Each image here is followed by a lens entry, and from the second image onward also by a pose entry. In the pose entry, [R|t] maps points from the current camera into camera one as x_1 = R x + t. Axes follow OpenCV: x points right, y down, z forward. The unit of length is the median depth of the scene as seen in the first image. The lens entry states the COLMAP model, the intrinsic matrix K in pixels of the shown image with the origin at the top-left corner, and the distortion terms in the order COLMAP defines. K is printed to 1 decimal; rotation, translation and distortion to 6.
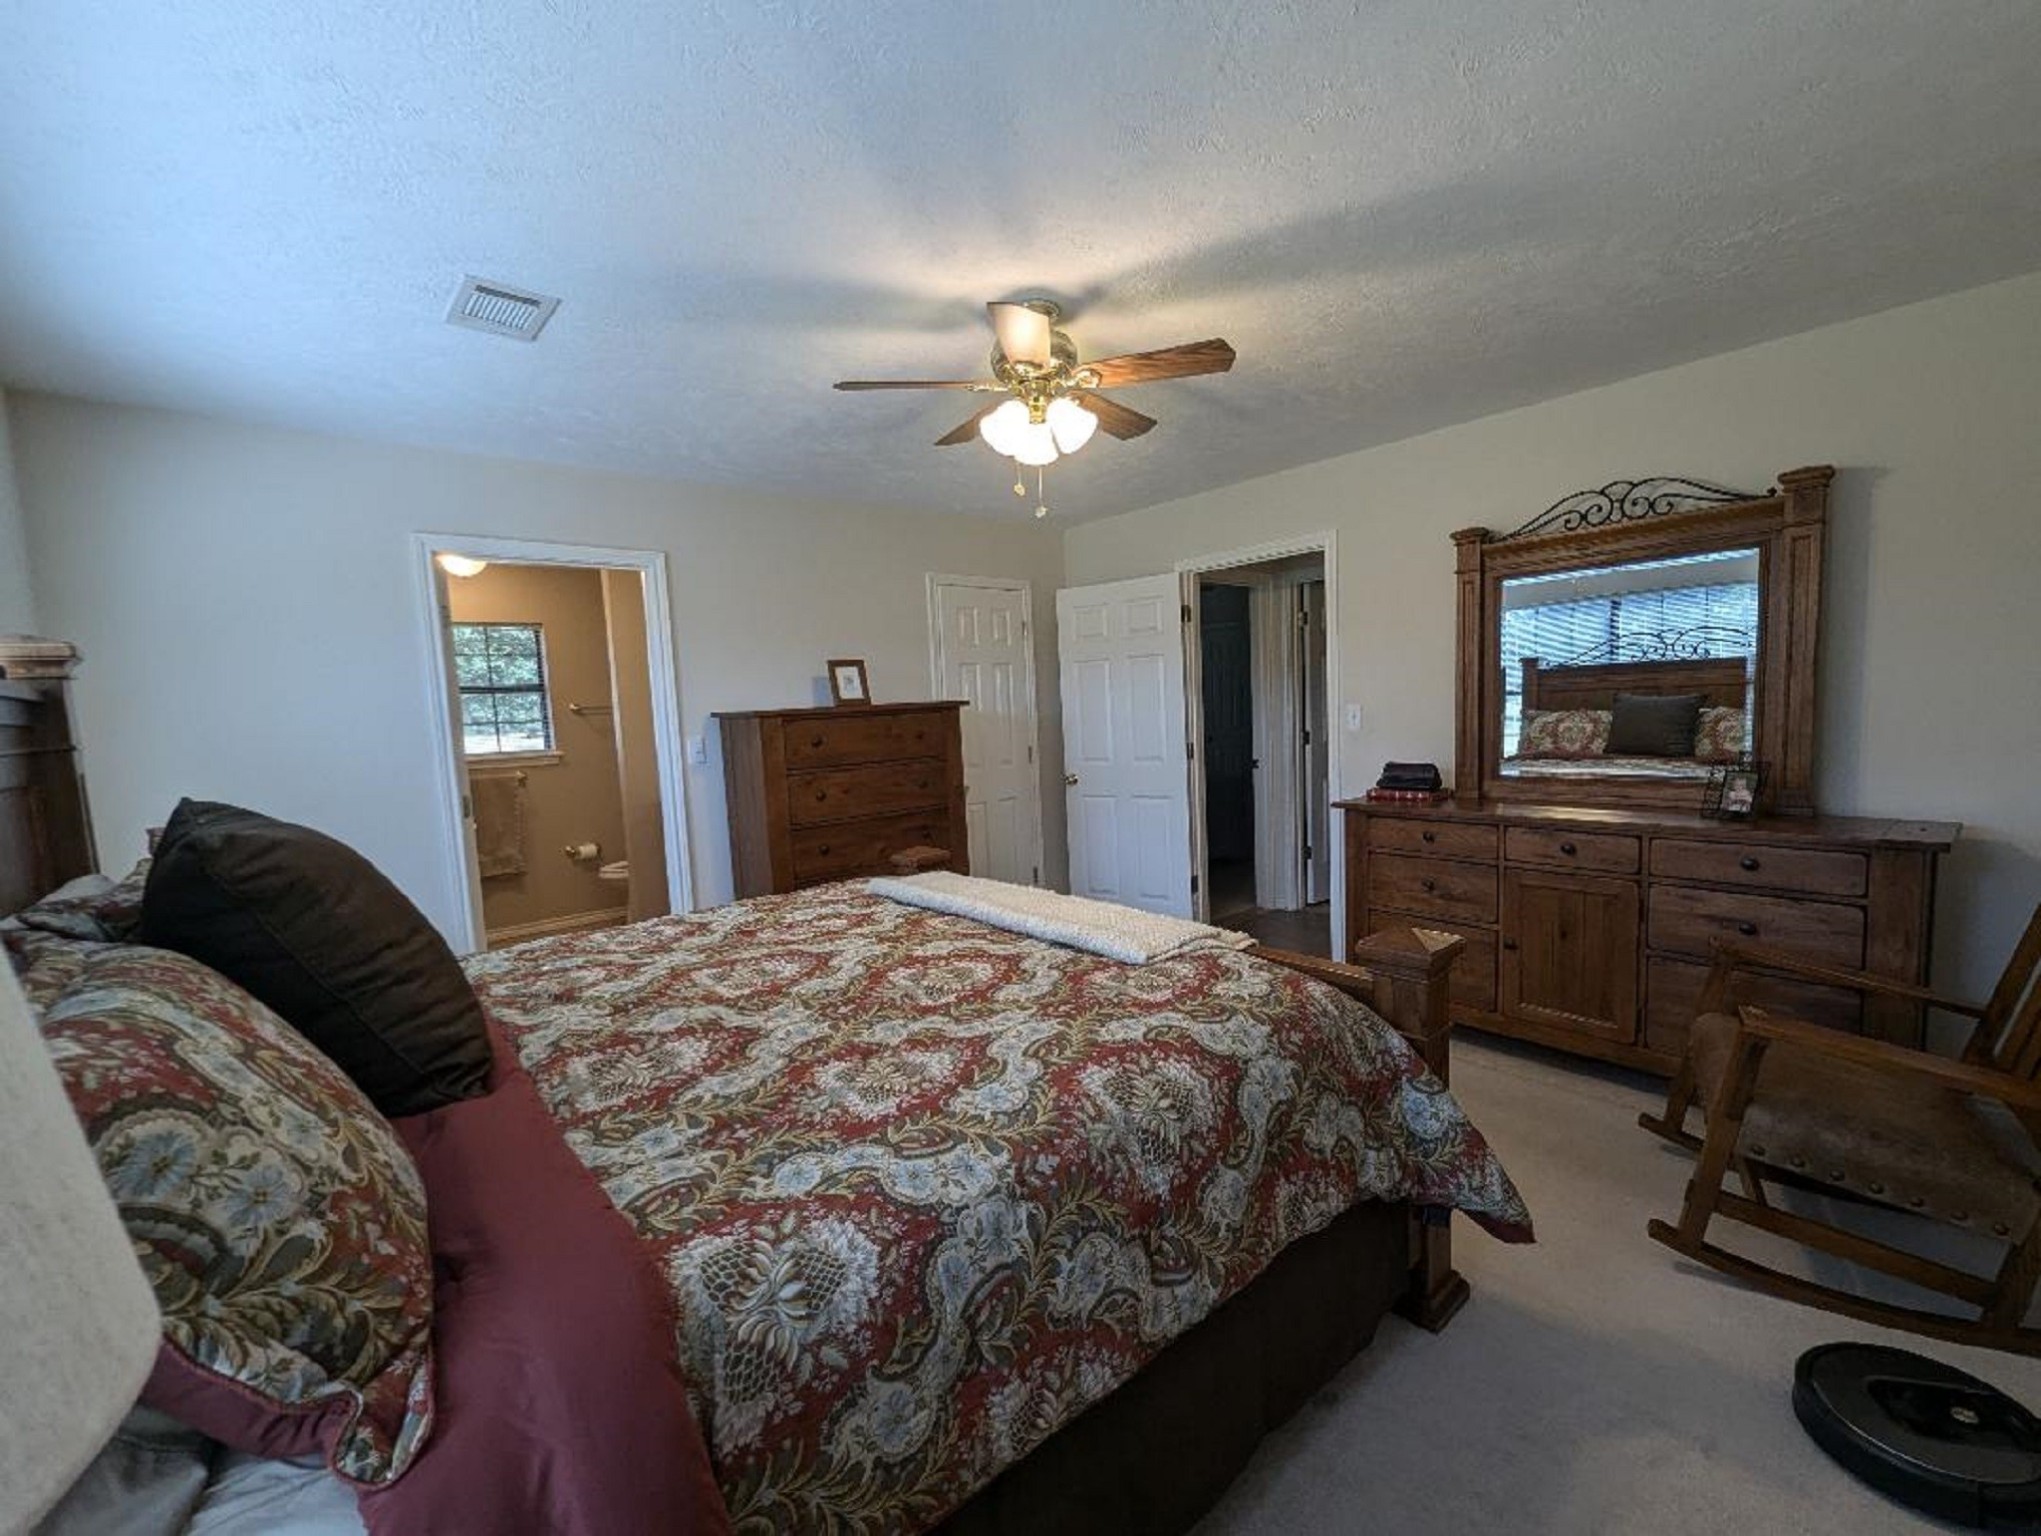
lens RADIAL K [[849.5, 0, 1035.7], [0, 849.5, 785.7], [0, 0, 1]] dist [0.003491, -0.001954]
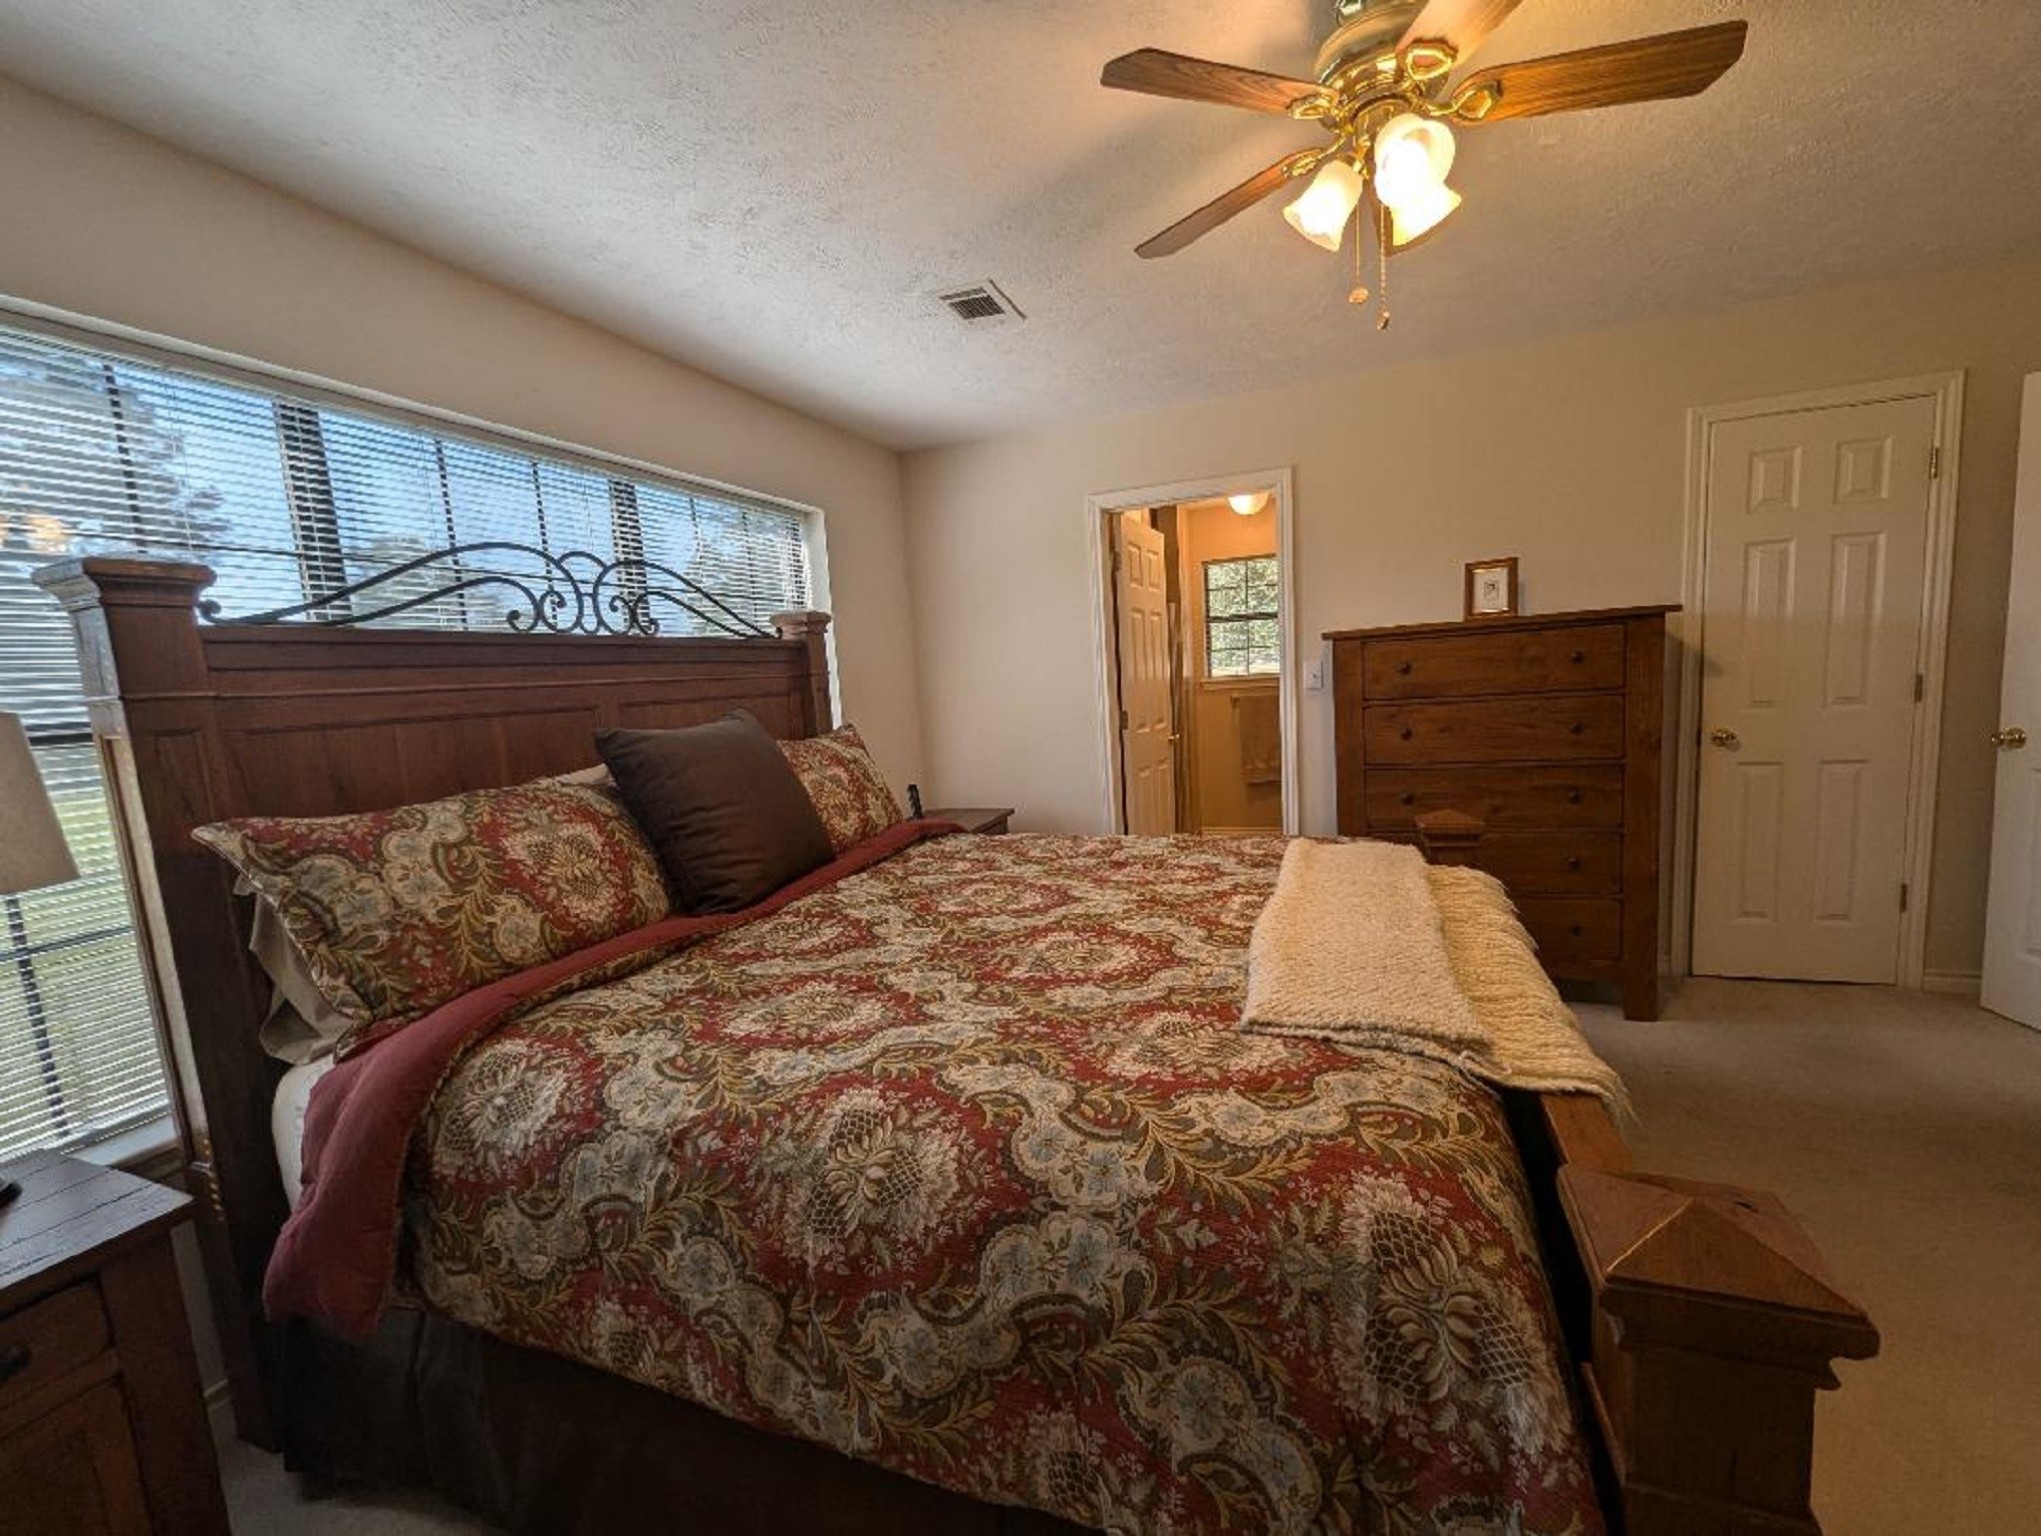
lens RADIAL K [[849.5, 0, 1038.4], [0, 849.5, 784.1], [0, 0, 1]] dist [0.003491, -0.001954]
pose [[0.468139, 0.127579, -0.874397, 0.706809], [-0.040728, 0.991586, 0.122872, -0.059021], [0.882716, -0.021909, 0.469396, 0.655898]]
